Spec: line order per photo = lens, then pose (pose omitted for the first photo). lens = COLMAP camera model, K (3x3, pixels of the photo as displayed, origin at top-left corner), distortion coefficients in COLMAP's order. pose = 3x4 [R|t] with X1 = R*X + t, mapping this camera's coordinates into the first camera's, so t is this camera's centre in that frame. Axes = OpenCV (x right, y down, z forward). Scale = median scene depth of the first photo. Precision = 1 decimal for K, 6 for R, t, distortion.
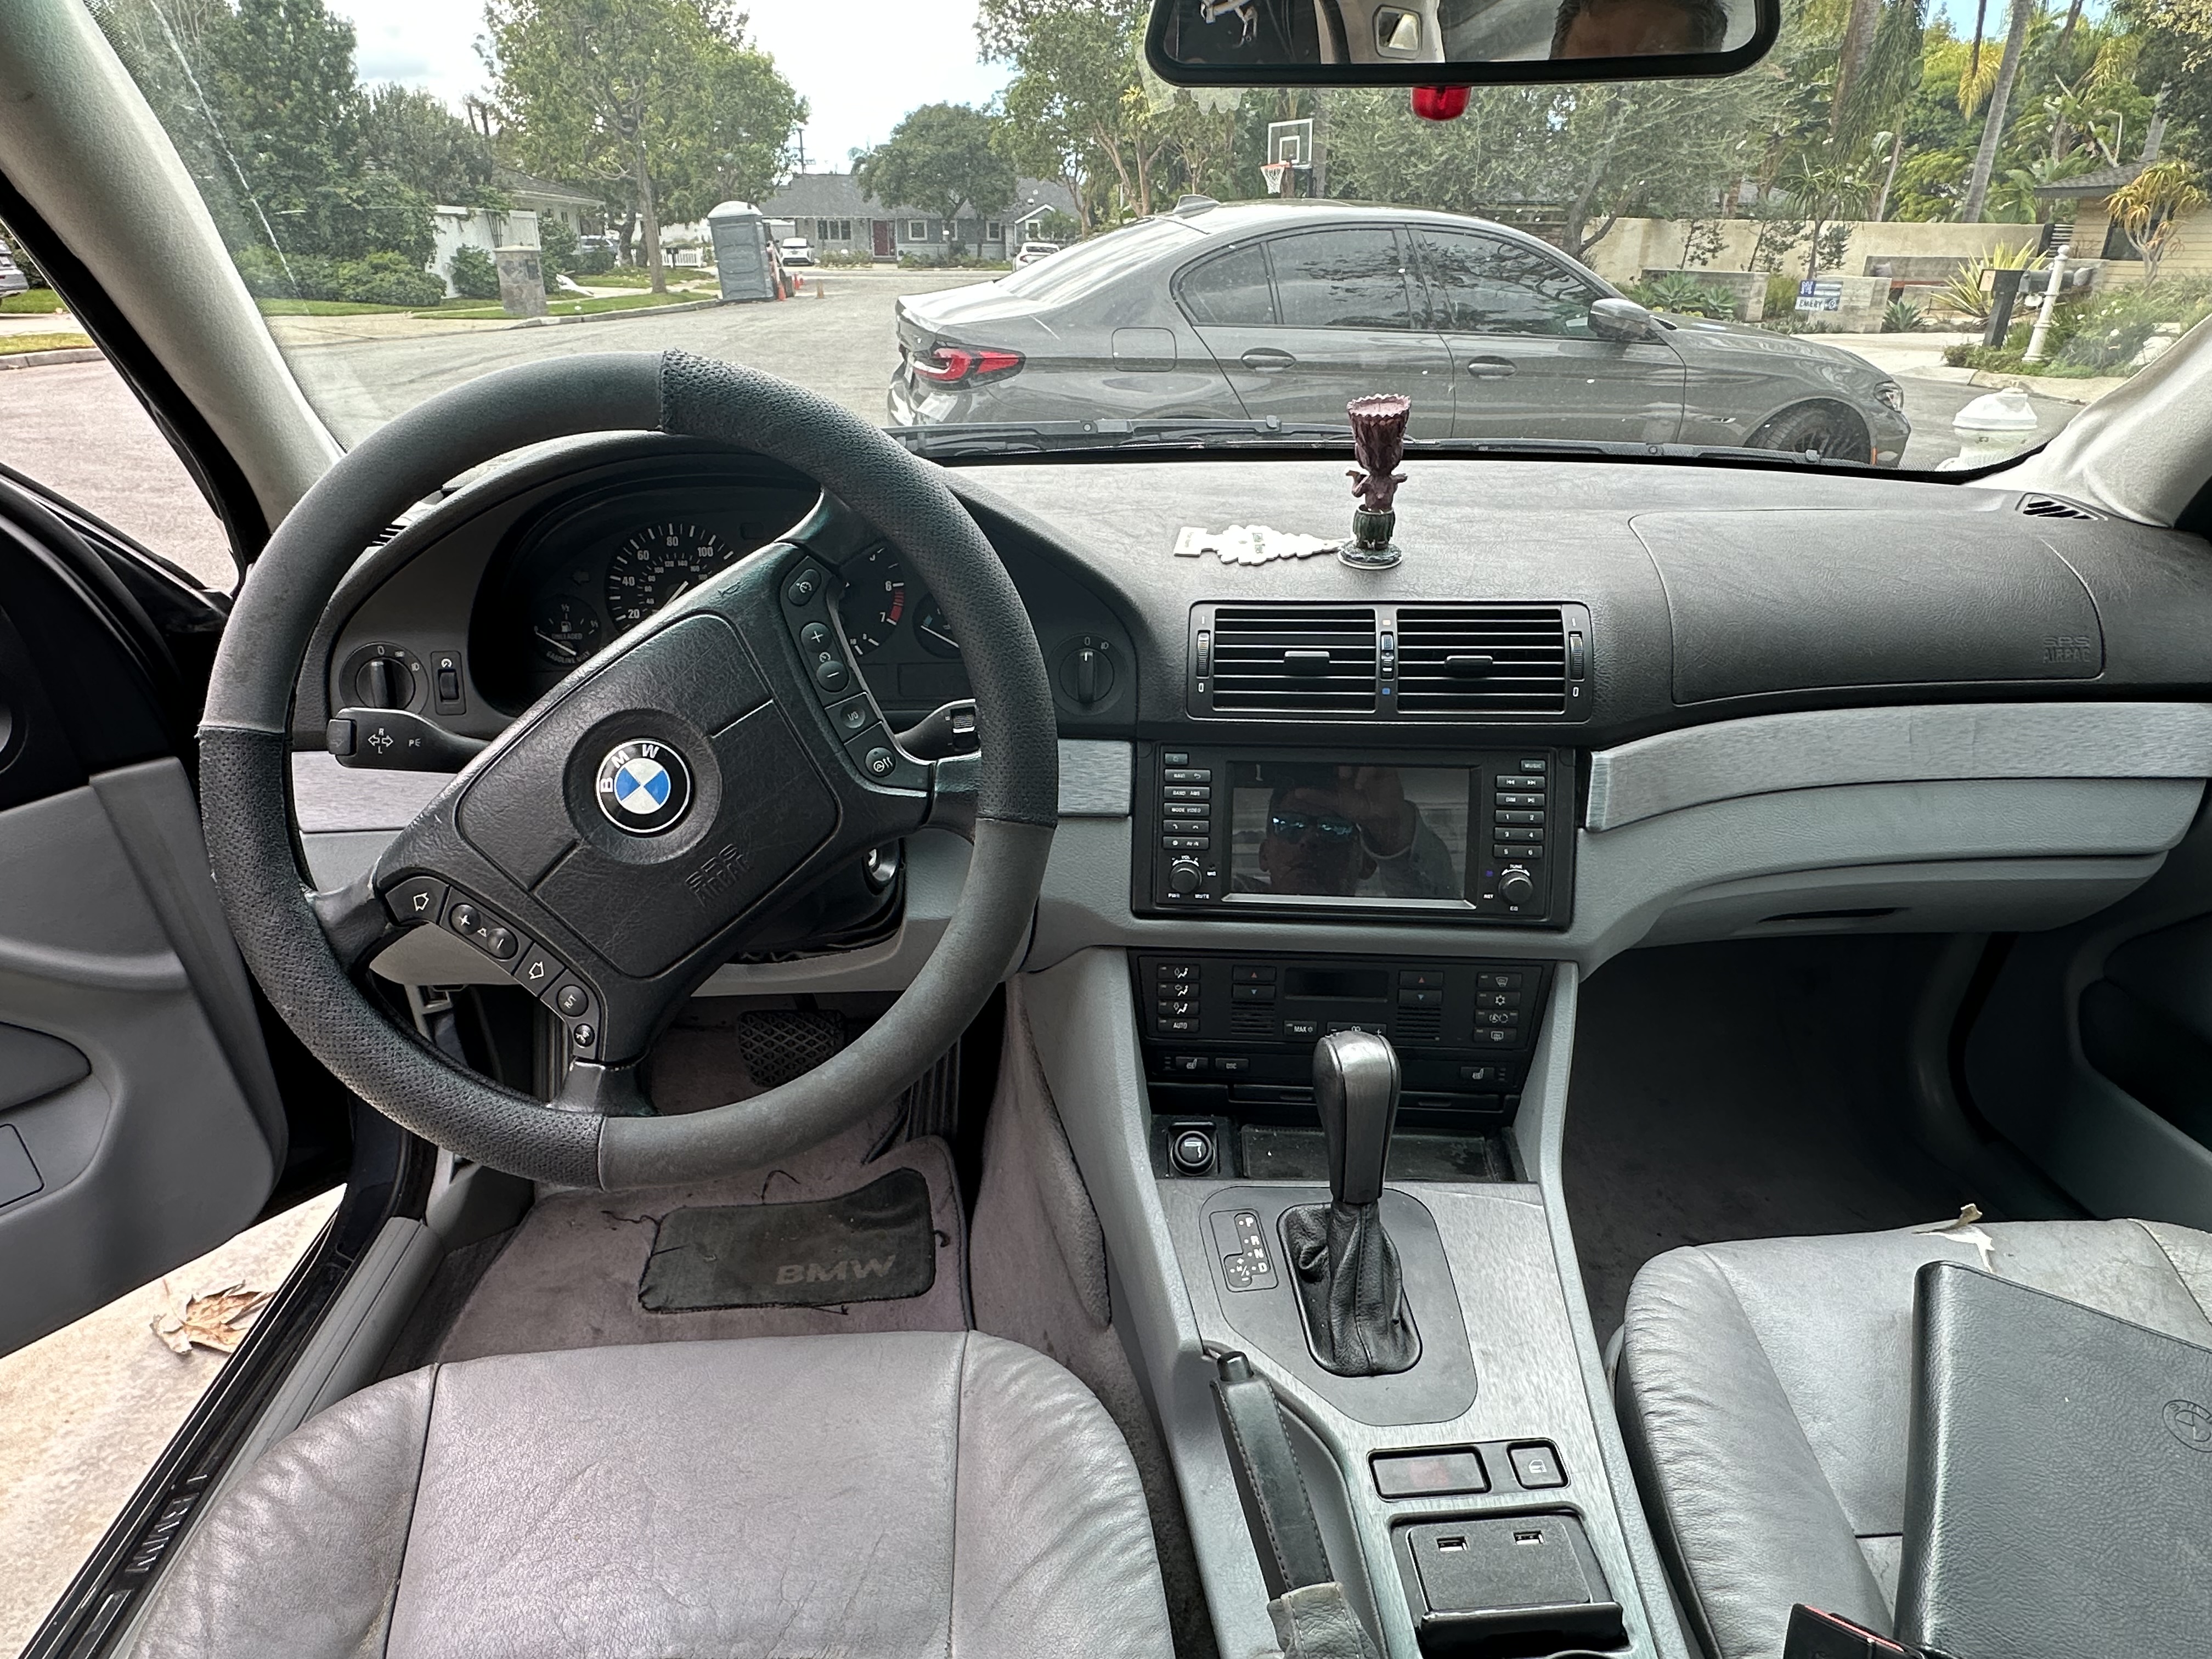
lens RADIAL K [[1308.4, 0, 1106.0], [0, 1308.4, 829.5], [0, 0, 1]] dist [-0.003602, 0.000868]
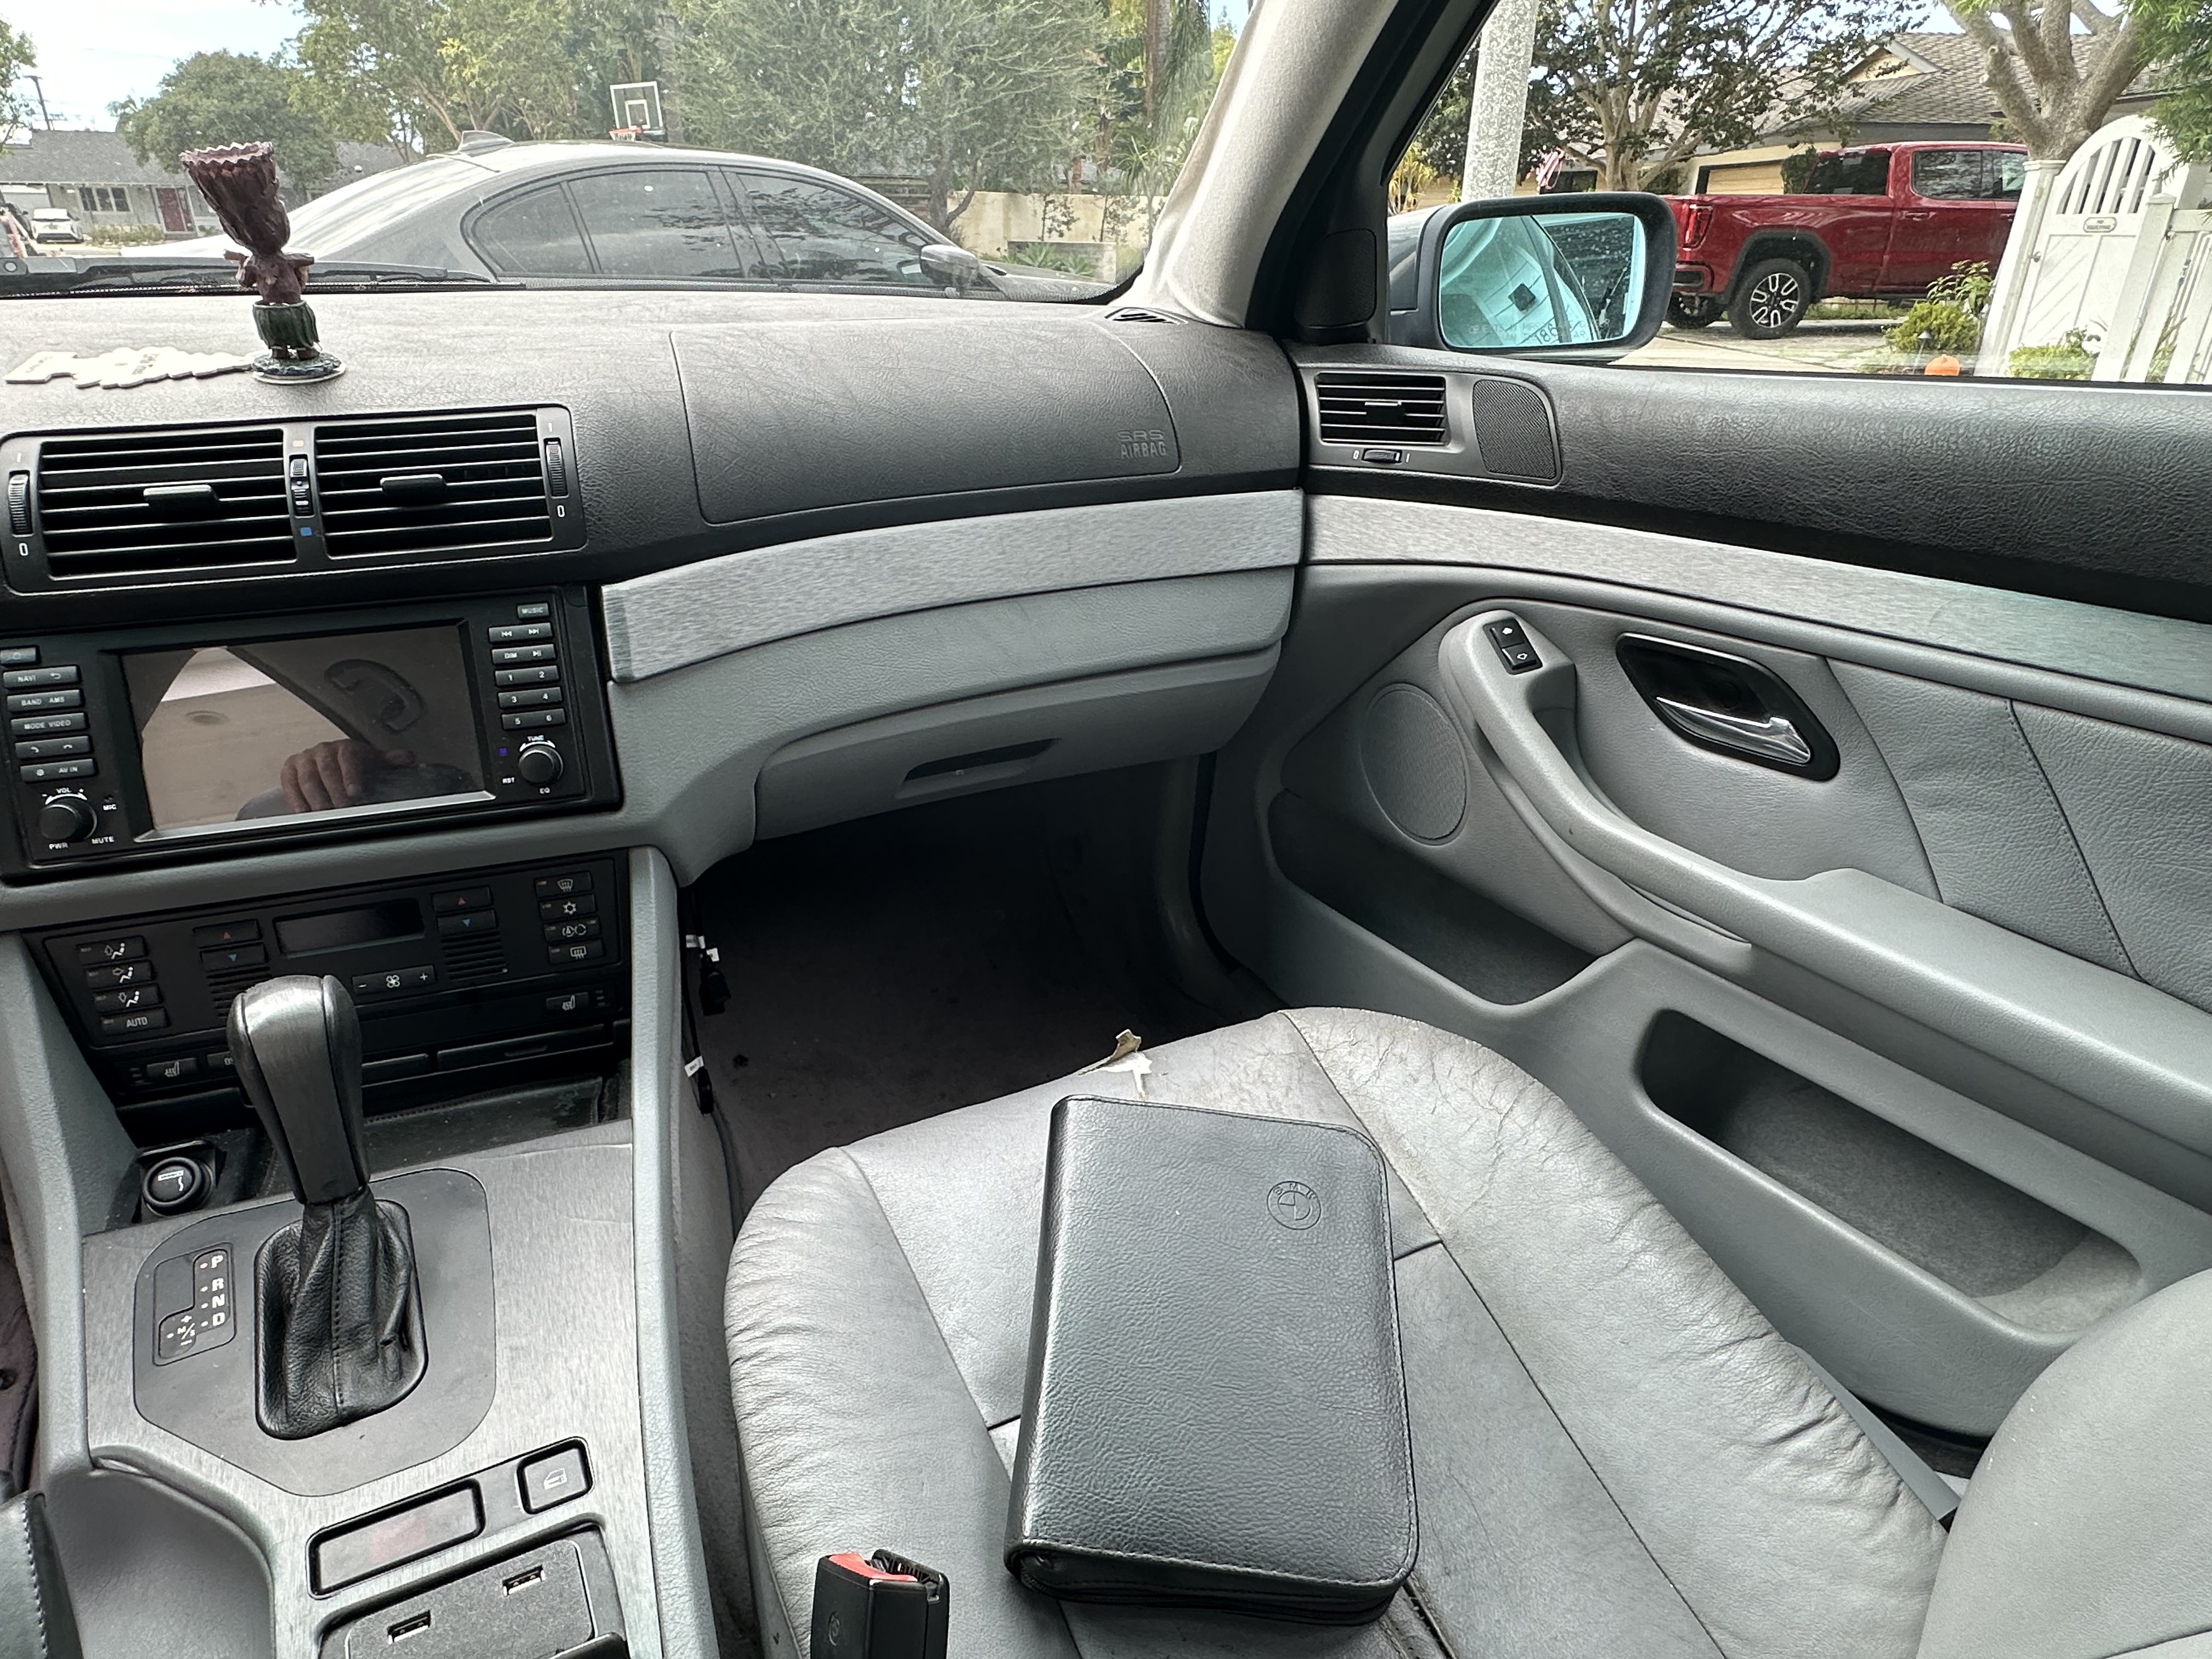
lens RADIAL K [[1280.0, 0, 1106.0], [0, 1280.0, 829.5], [0, 0, 1]] dist [-0.009558, 0.003134]
pose [[0.921142, -0.157740, 0.355832, 0.333239], [0.153956, 0.987303, 0.039124, 0.102220], [-0.357485, 0.018744, 0.933731, 0.136616]]
